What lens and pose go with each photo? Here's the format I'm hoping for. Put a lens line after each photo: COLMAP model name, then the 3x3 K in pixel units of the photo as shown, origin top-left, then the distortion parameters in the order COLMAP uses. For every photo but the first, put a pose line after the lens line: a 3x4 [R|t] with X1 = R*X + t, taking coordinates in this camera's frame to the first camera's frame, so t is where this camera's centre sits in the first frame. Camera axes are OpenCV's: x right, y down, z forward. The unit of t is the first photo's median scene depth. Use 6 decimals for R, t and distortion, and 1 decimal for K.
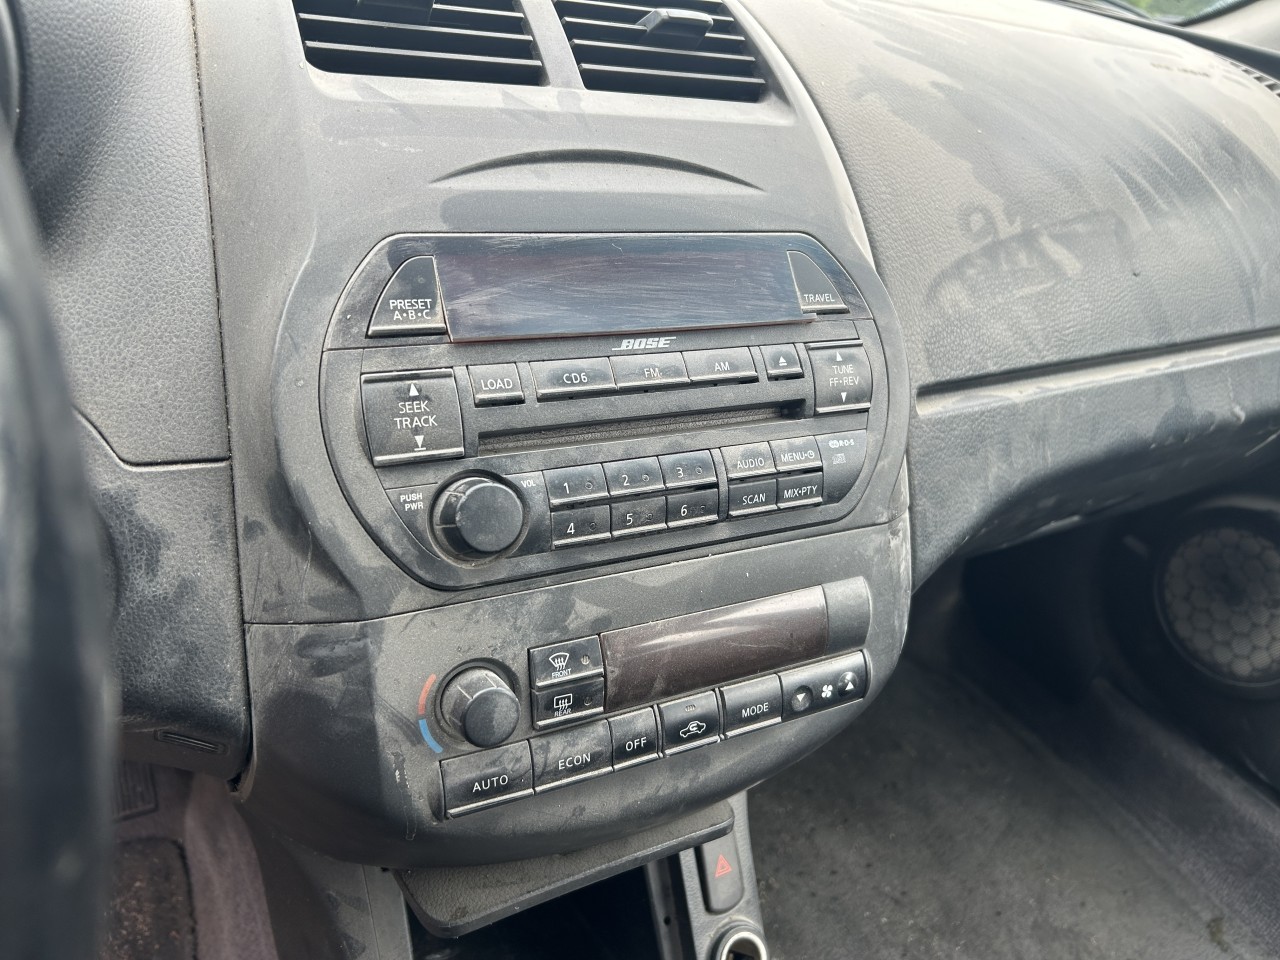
lens RADIAL K [[968.2, 0, 641.4], [0, 968.2, 478.6], [0, 0, 1]] dist [0.042113, -0.050583]
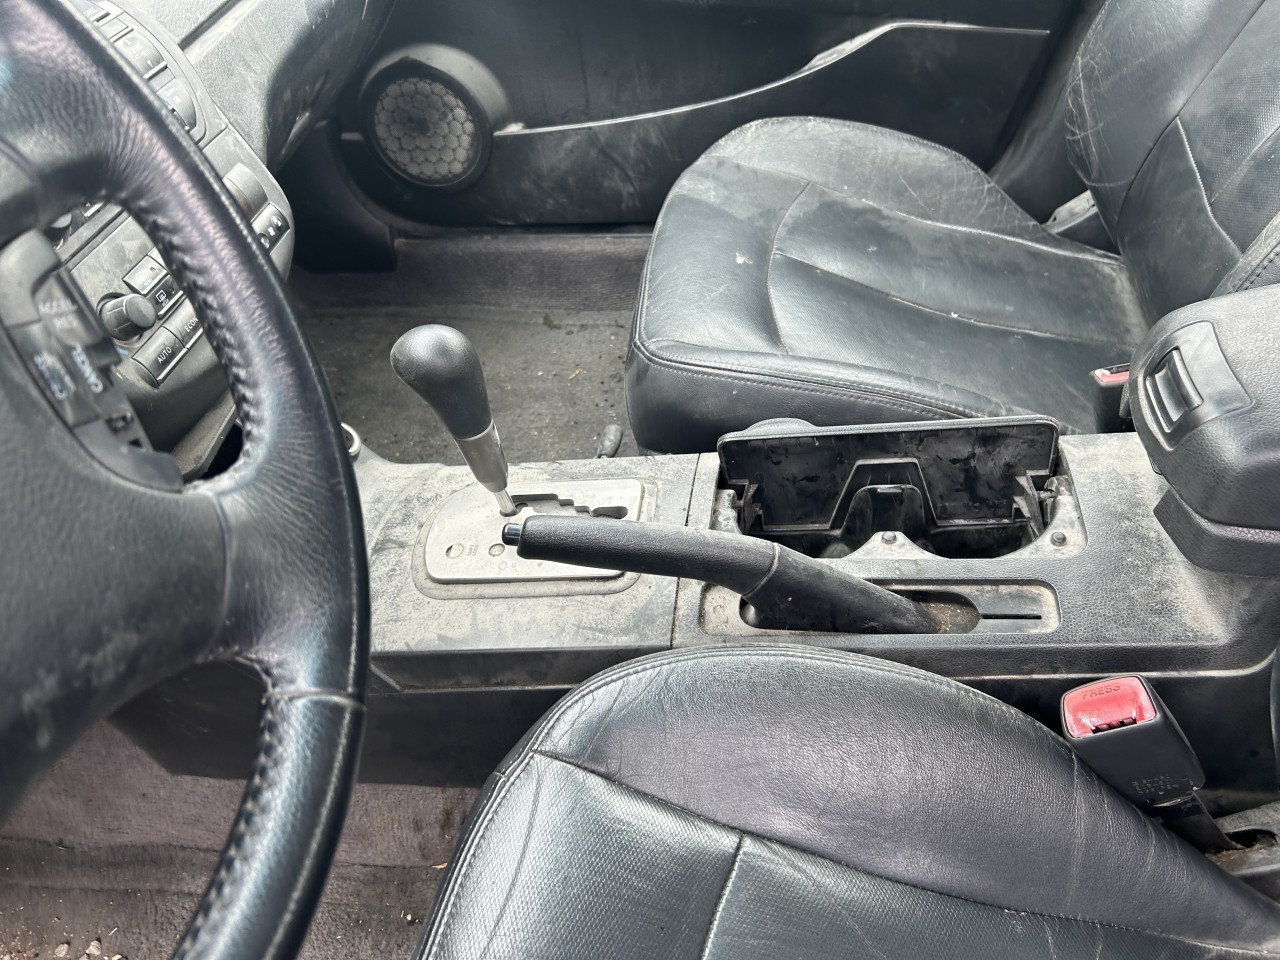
lens RADIAL K [[968.2, 0, 641.2], [0, 968.2, 469.8], [0, 0, 1]] dist [0.042113, -0.050583]
pose [[0.571090, -0.669282, 0.475309, -0.480755], [0.524736, 0.742911, 0.415615, 0.148825], [-0.631276, 0.012059, 0.775465, -0.645494]]
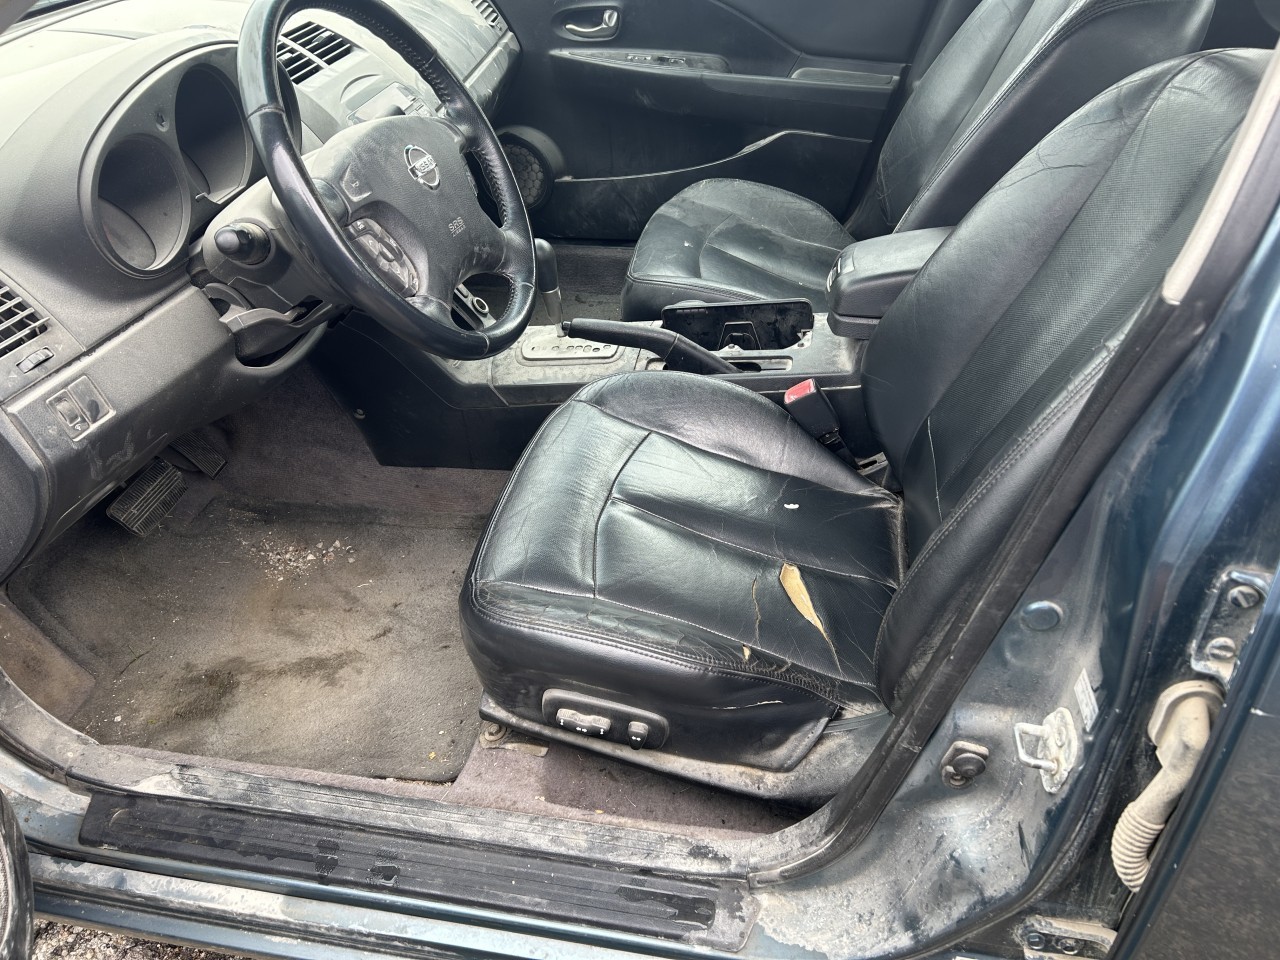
lens RADIAL K [[968.2, 0, 646.0], [0, 968.2, 476.1], [0, 0, 1]] dist [0.042113, -0.050583]
pose [[0.612177, -0.584448, 0.532597, -1.915576], [0.471815, 0.810503, 0.347095, 0.105029], [-0.634531, 0.038804, 0.771923, -2.175747]]
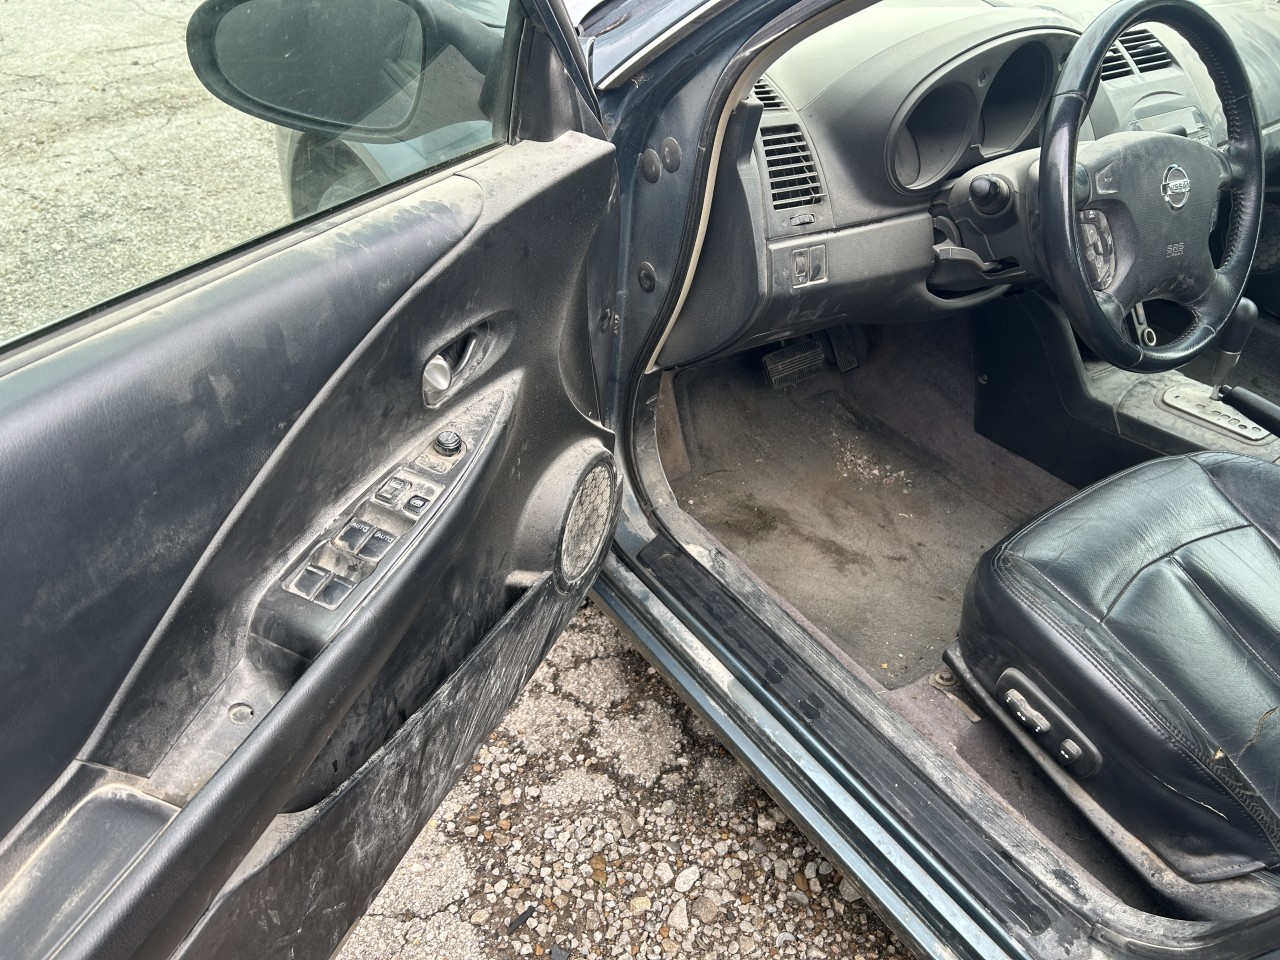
lens RADIAL K [[968.2, 0, 643.7], [0, 968.2, 481.3], [0, 0, 1]] dist [0.042113, -0.050583]
pose [[0.988767, -0.136171, 0.061616, -2.161156], [0.121931, 0.973321, 0.194367, 0.141838], [-0.086439, -0.184671, 0.978992, -2.518536]]
